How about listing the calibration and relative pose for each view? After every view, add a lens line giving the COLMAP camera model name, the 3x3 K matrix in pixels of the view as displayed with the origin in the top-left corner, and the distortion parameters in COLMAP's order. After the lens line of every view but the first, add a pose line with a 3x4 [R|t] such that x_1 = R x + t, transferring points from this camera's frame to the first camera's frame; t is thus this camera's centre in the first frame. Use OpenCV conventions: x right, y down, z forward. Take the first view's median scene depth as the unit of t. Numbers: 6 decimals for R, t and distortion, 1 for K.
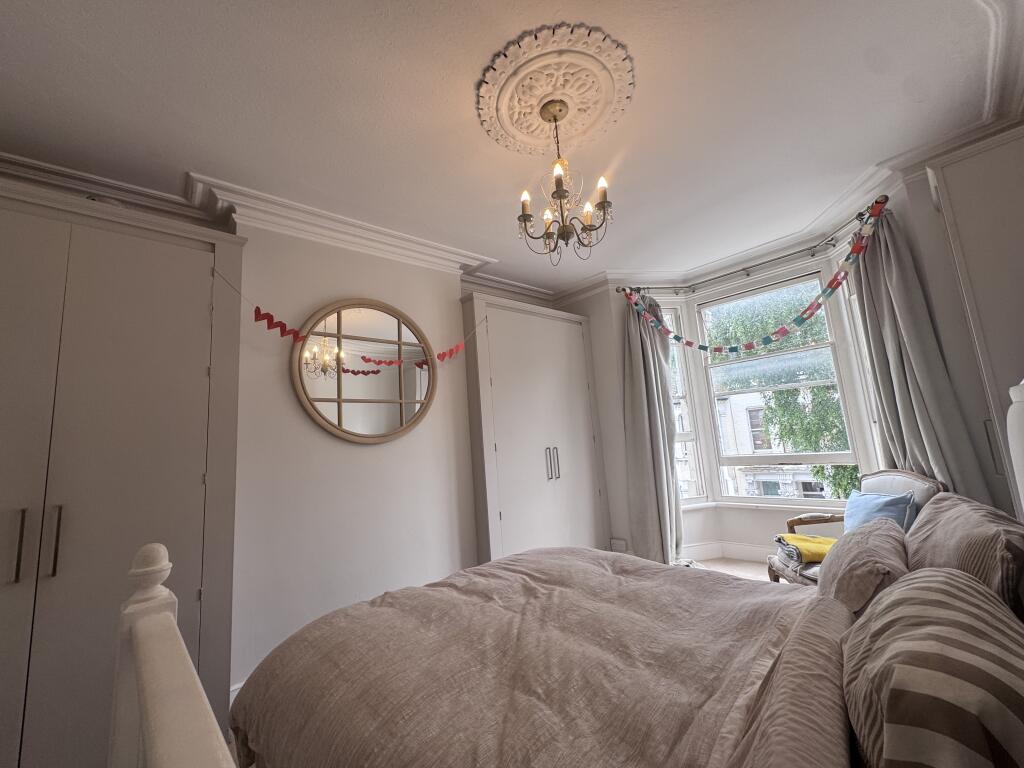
lens RADIAL K [[410.5, 0, 510.9], [0, 410.5, 381.2], [0, 0, 1]] dist [-0.005821, 0.000504]
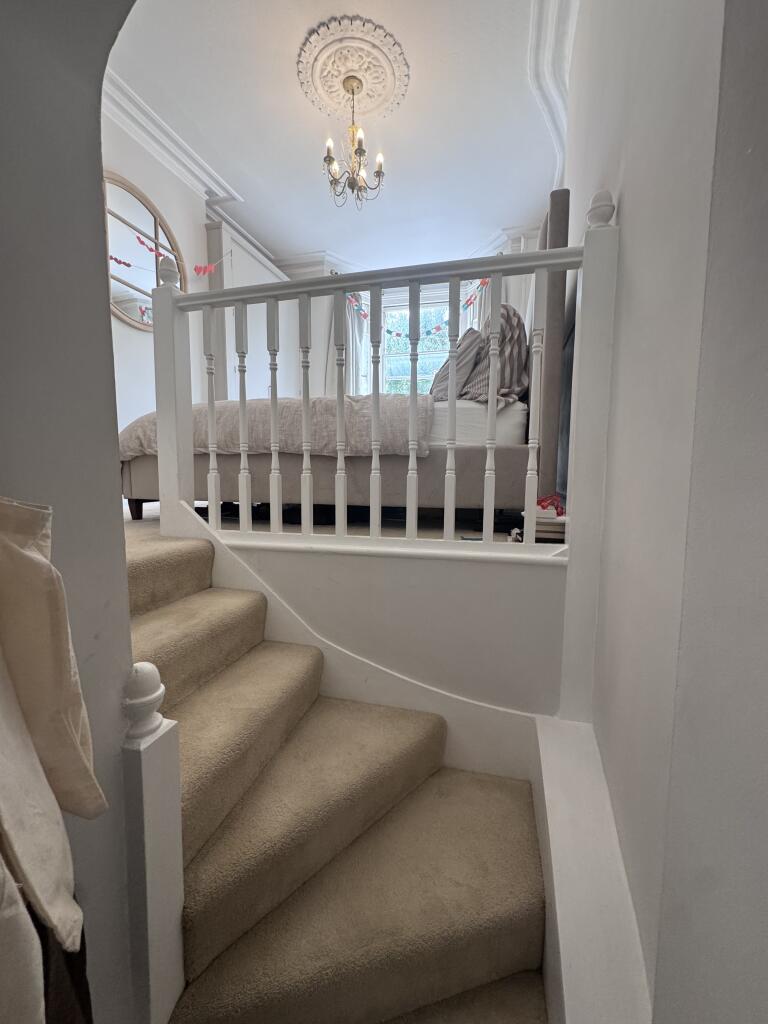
lens RADIAL K [[410.5, 0, 389.4], [0, 410.5, 513.1], [0, 0, 1]] dist [-0.005821, 0.000504]
pose [[0.841284, 0.025902, 0.539972, -0.522025], [-0.143305, 0.973802, 0.176559, 0.522917], [-0.521253, -0.225917, 0.822956, -0.570725]]
